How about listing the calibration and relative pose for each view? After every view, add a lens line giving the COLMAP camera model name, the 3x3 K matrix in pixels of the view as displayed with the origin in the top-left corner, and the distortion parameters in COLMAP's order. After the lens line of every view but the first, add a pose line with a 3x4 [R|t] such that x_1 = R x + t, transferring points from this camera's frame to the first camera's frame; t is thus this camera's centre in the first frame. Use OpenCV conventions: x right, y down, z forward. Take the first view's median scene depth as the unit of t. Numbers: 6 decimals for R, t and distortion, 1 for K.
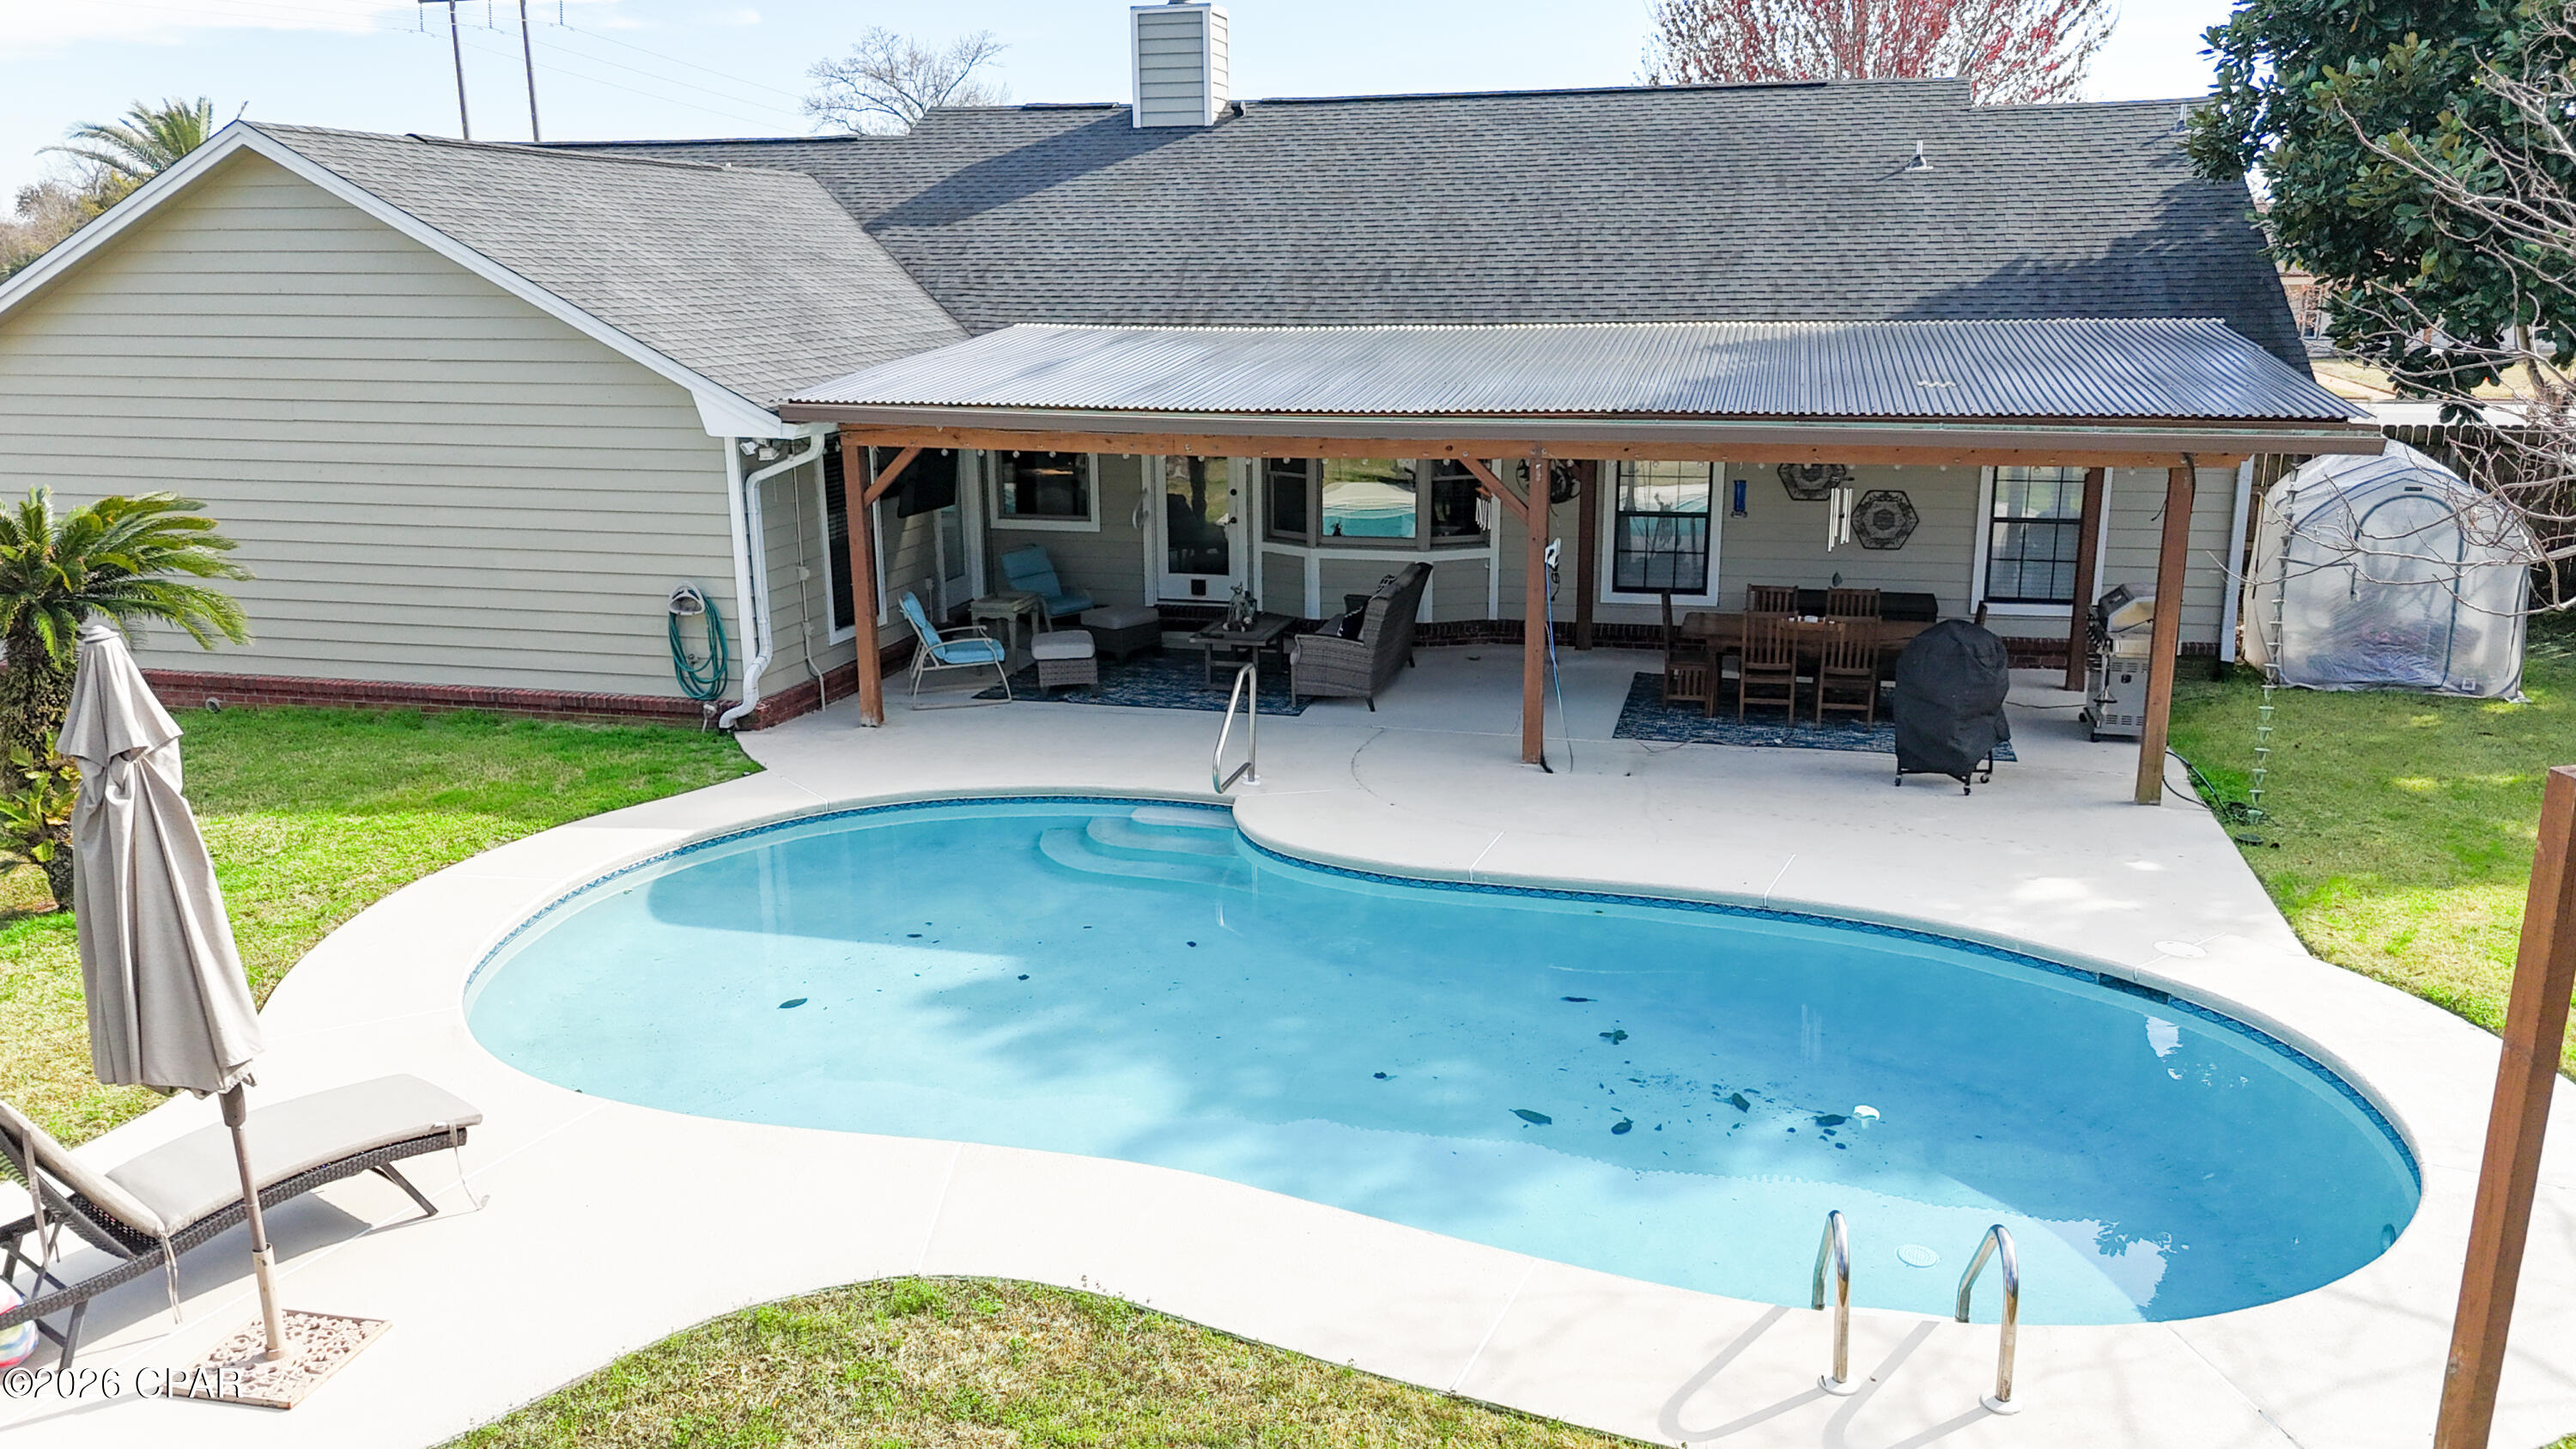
lens RADIAL K [[1903.2, 0, 1300.9], [0, 1903.2, 713.8], [0, 0, 1]] dist [0.072289, -0.067954]
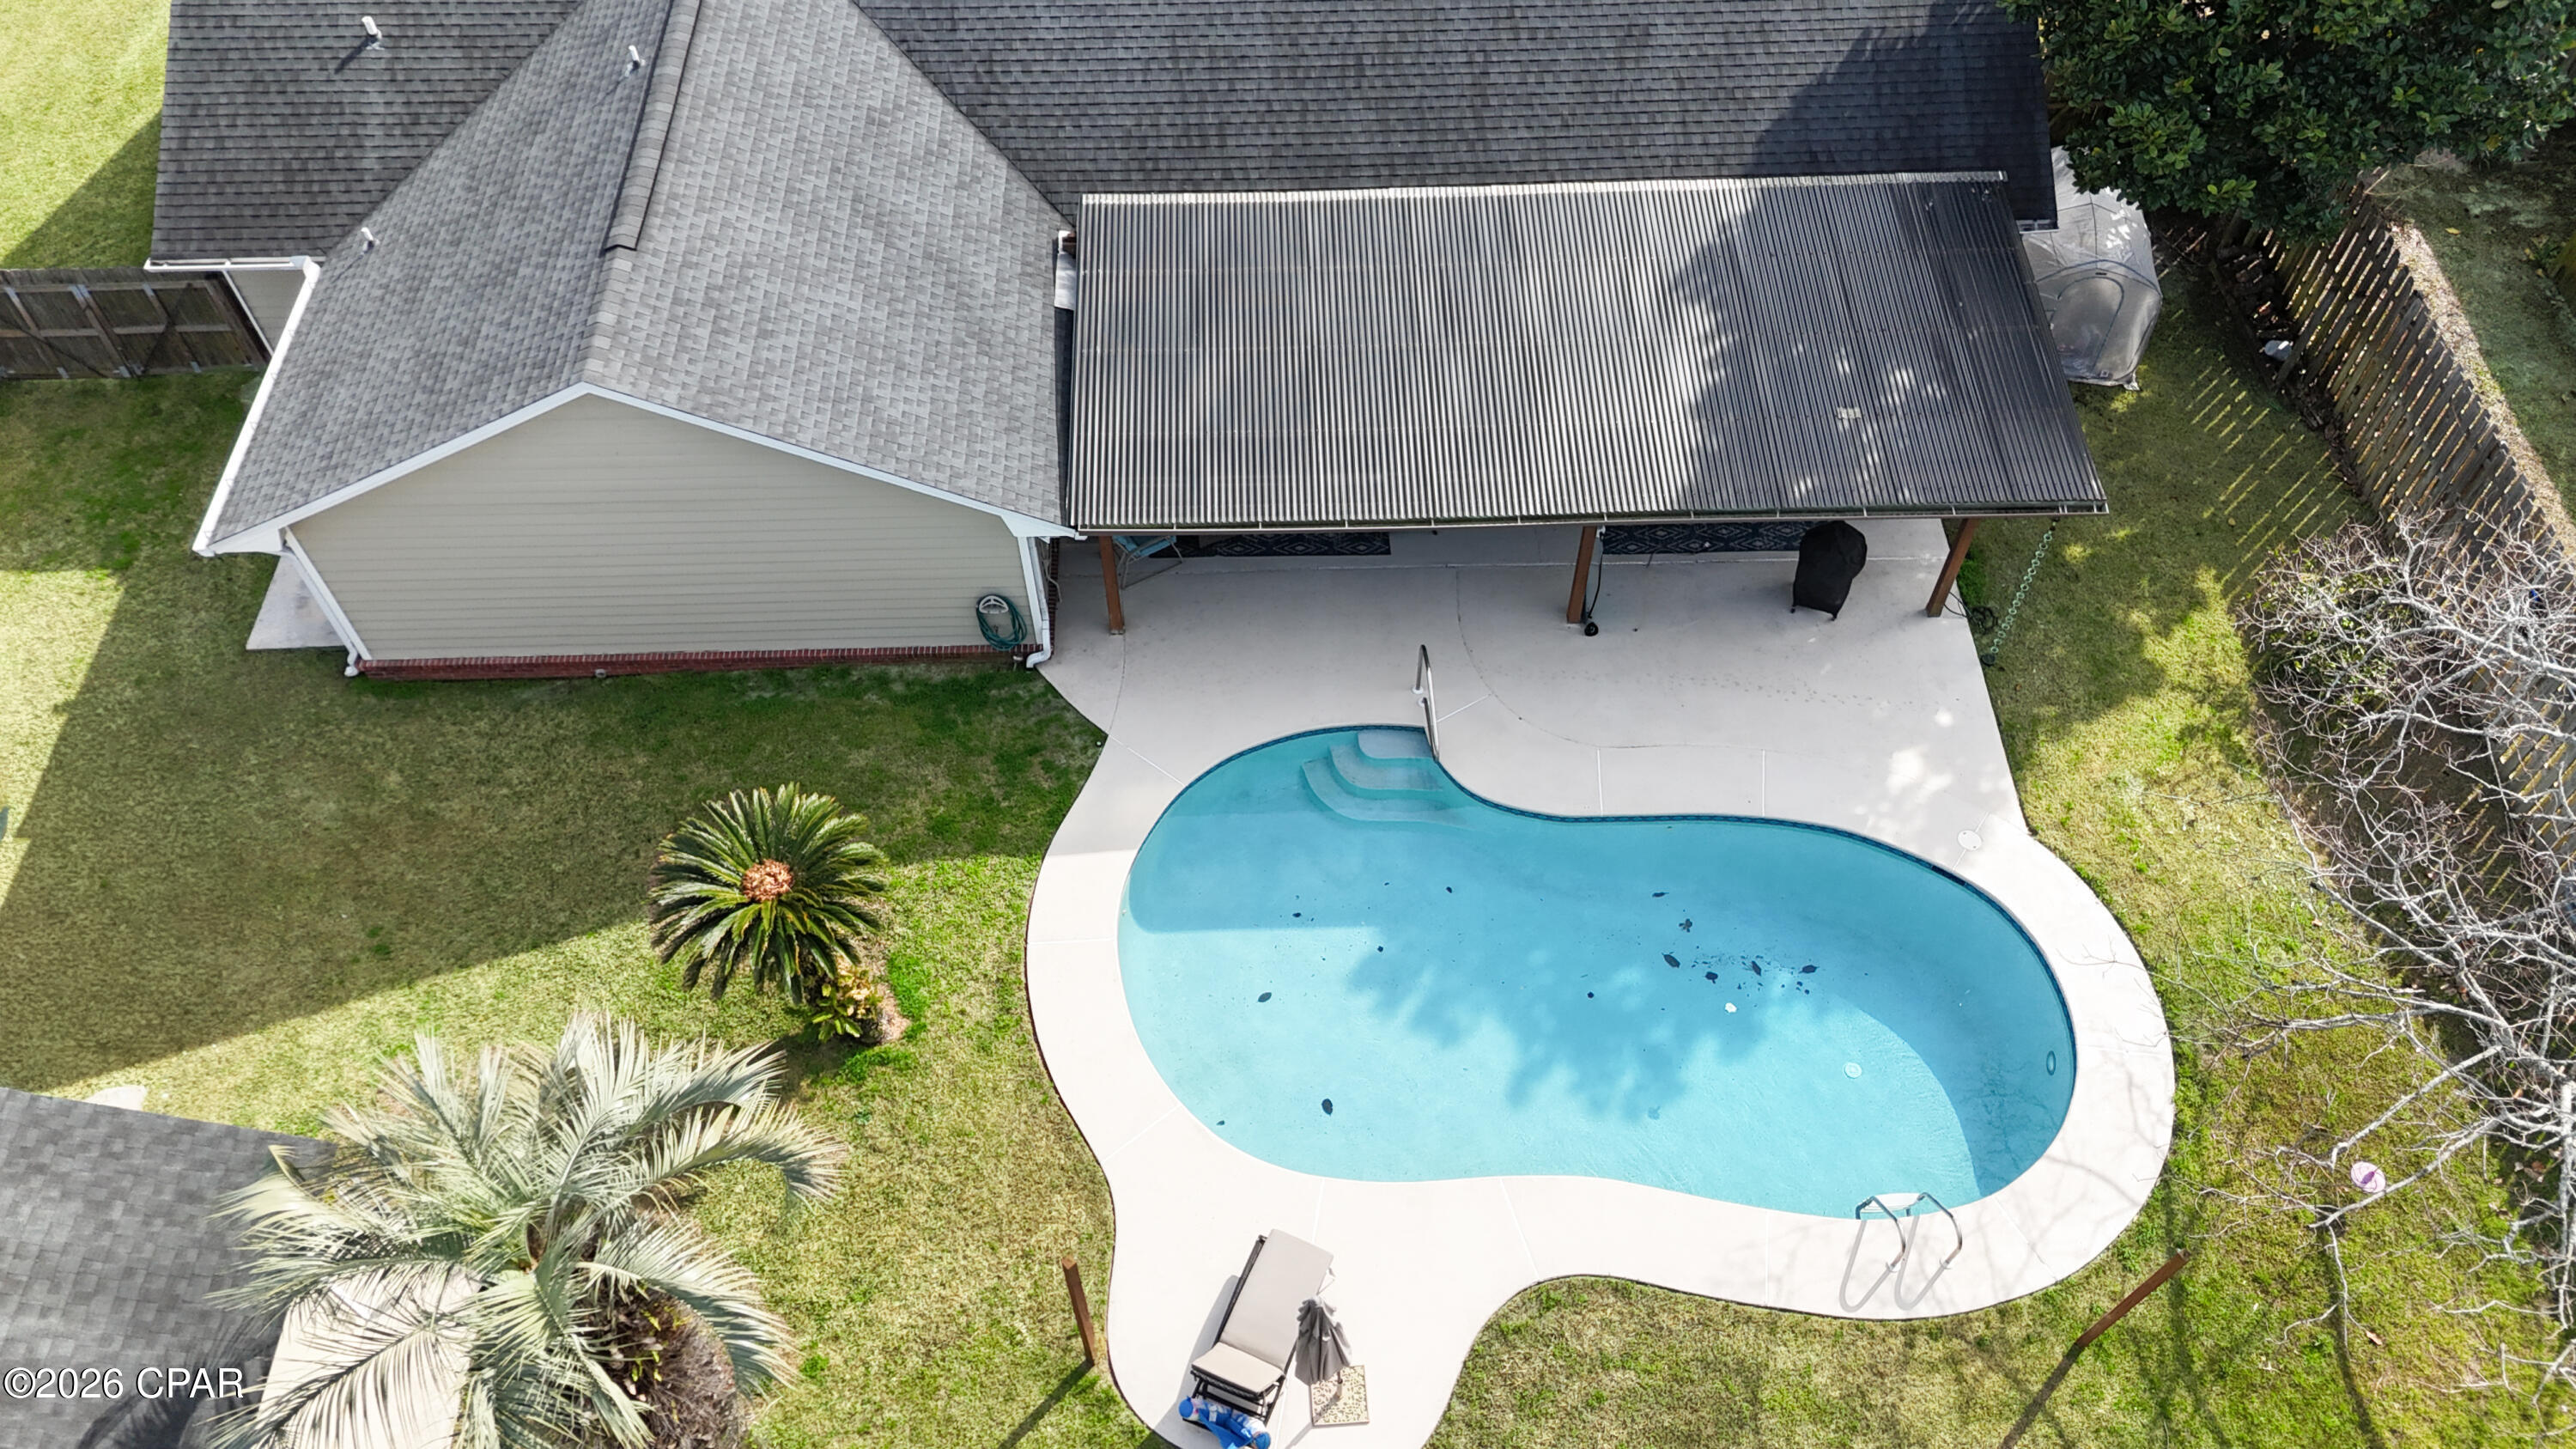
lens RADIAL K [[1903.2, 0, 1290.8], [0, 1903.2, 709.9], [0, 0, 1]] dist [0.072289, -0.067954]
pose [[0.962240, -0.214221, 0.167939, -0.361041], [0.057837, 0.763781, 0.642879, -0.886992], [-0.265987, -0.608891, 0.747331, -0.151786]]
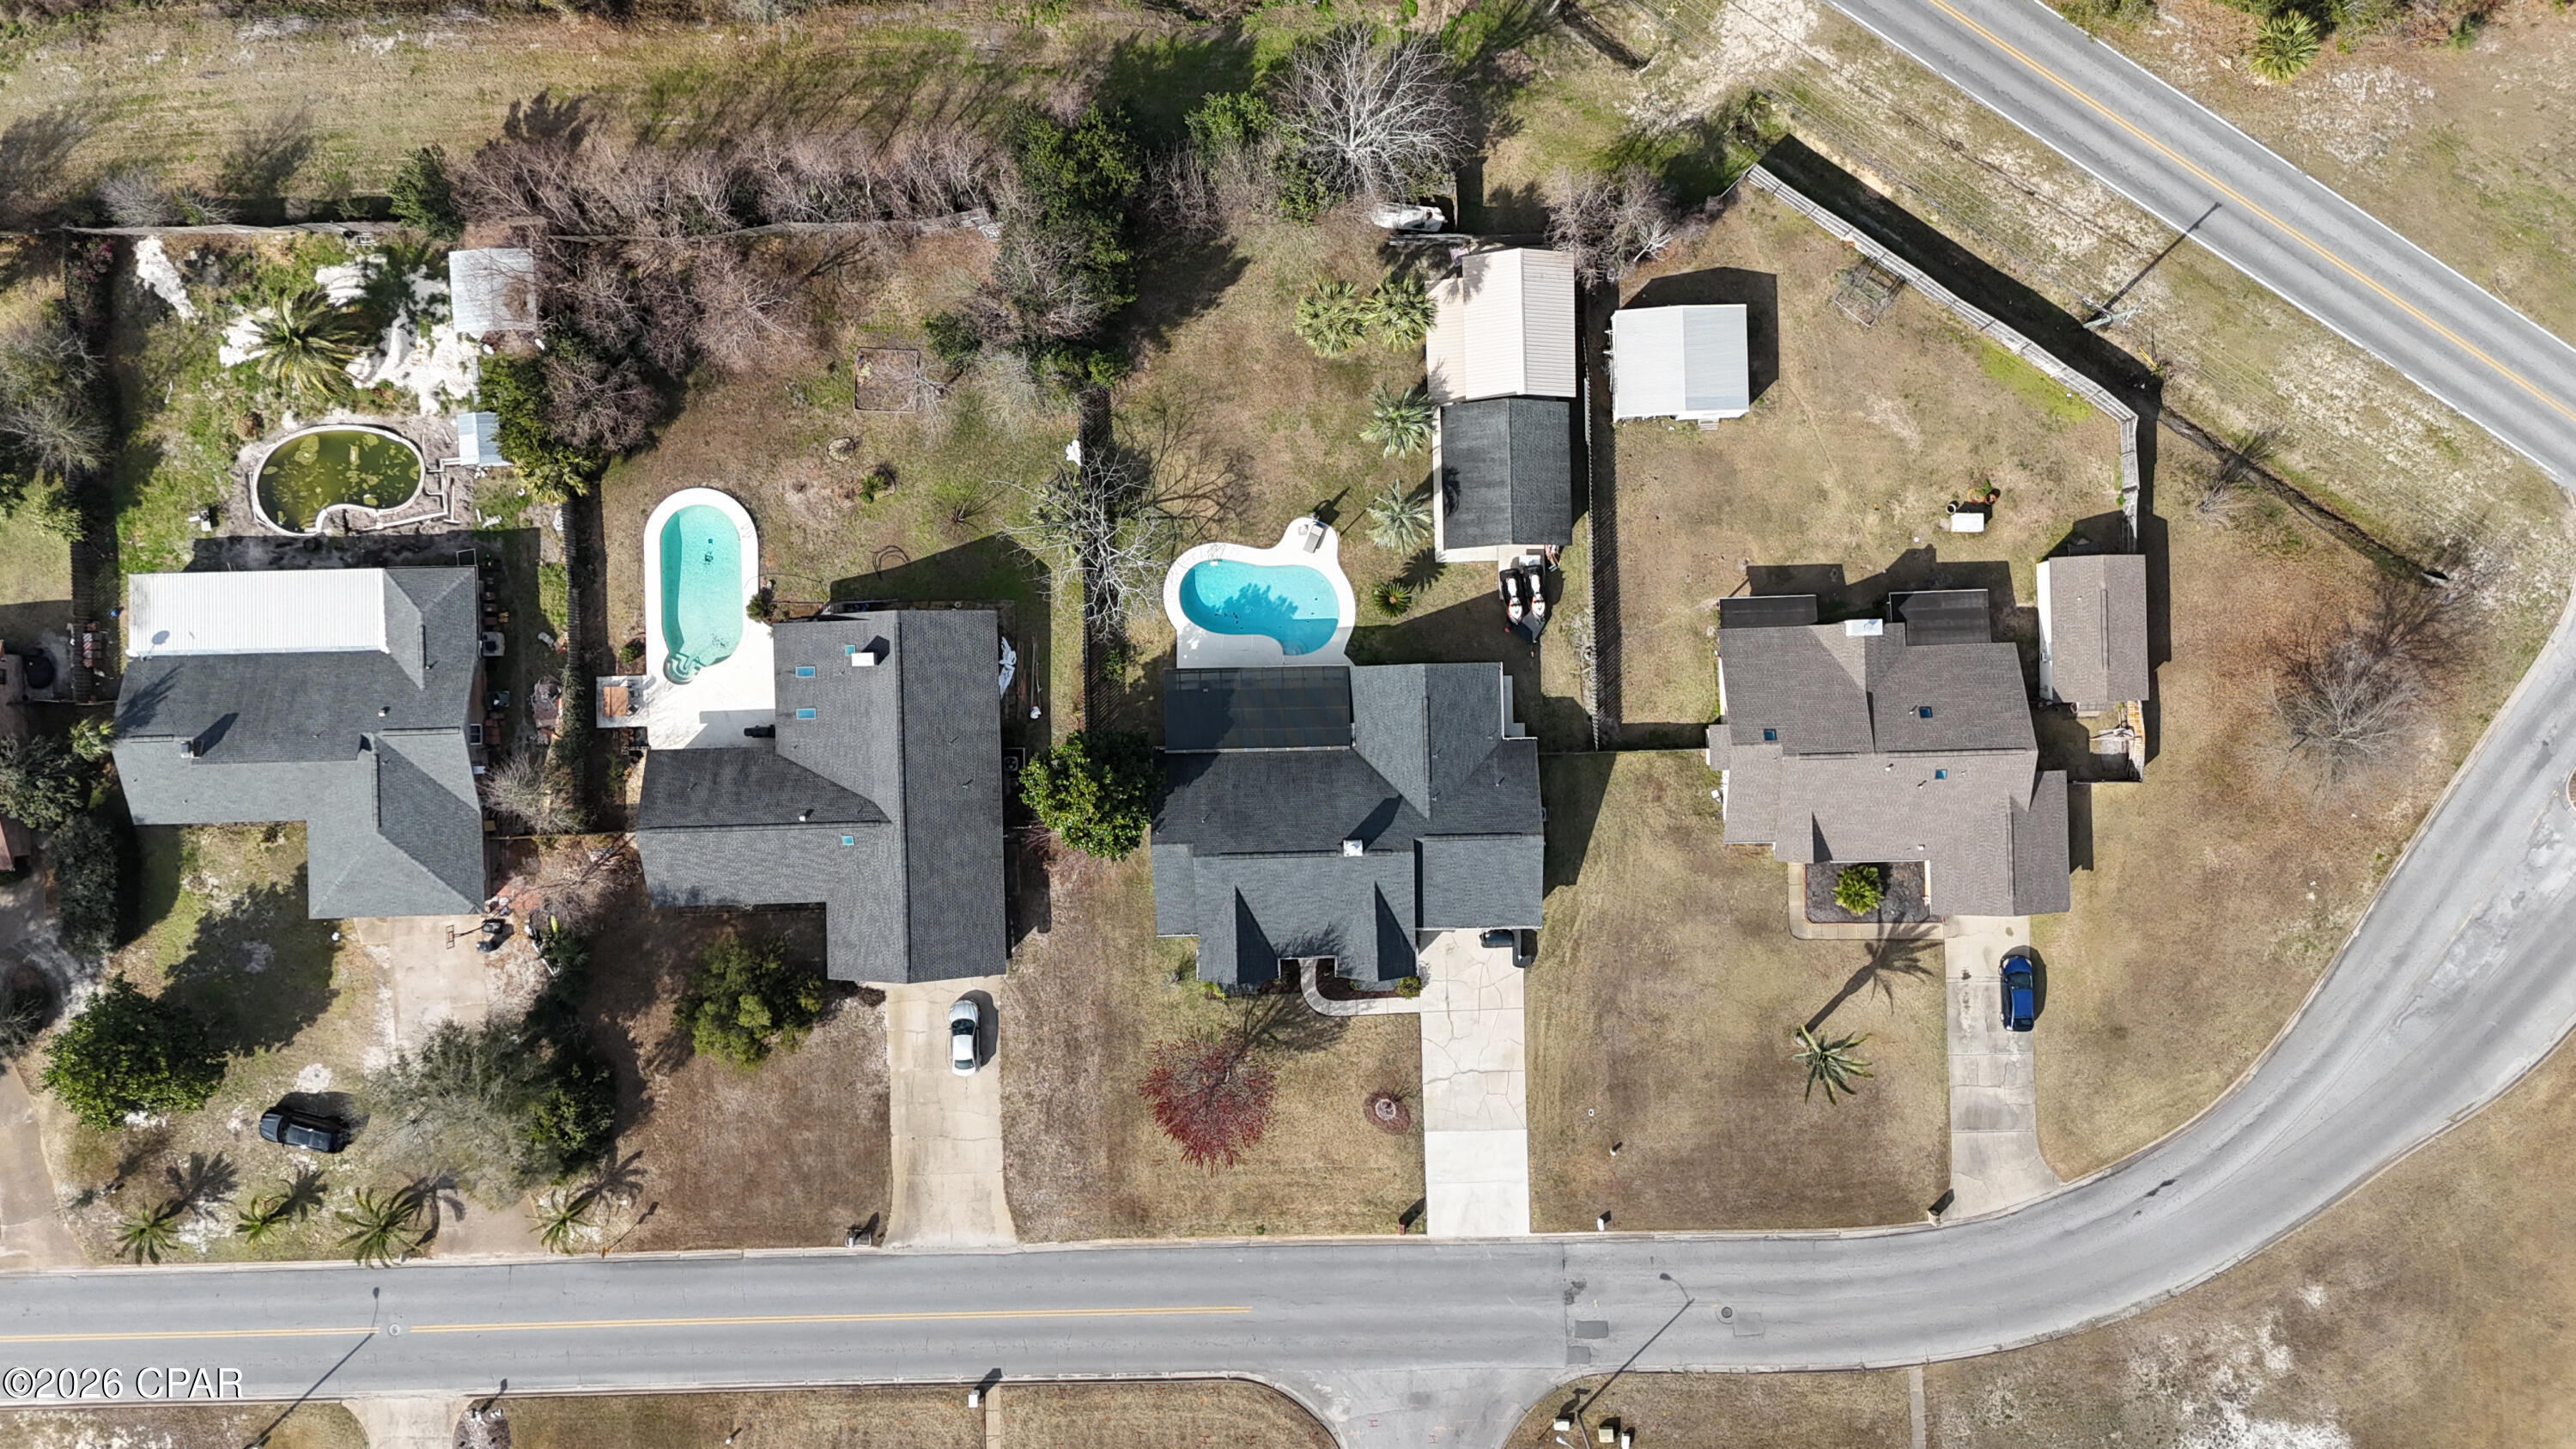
lens RADIAL K [[1903.2, 0, 1290.9], [0, 1903.2, 679.8], [0, 0, 1]] dist [0.072289, -0.067954]
pose [[-0.962962, 0.267862, 0.030885, -0.260191], [-0.028813, -0.216109, 0.975944, -7.242269], [0.268093, 0.938907, 0.215822, -0.634740]]
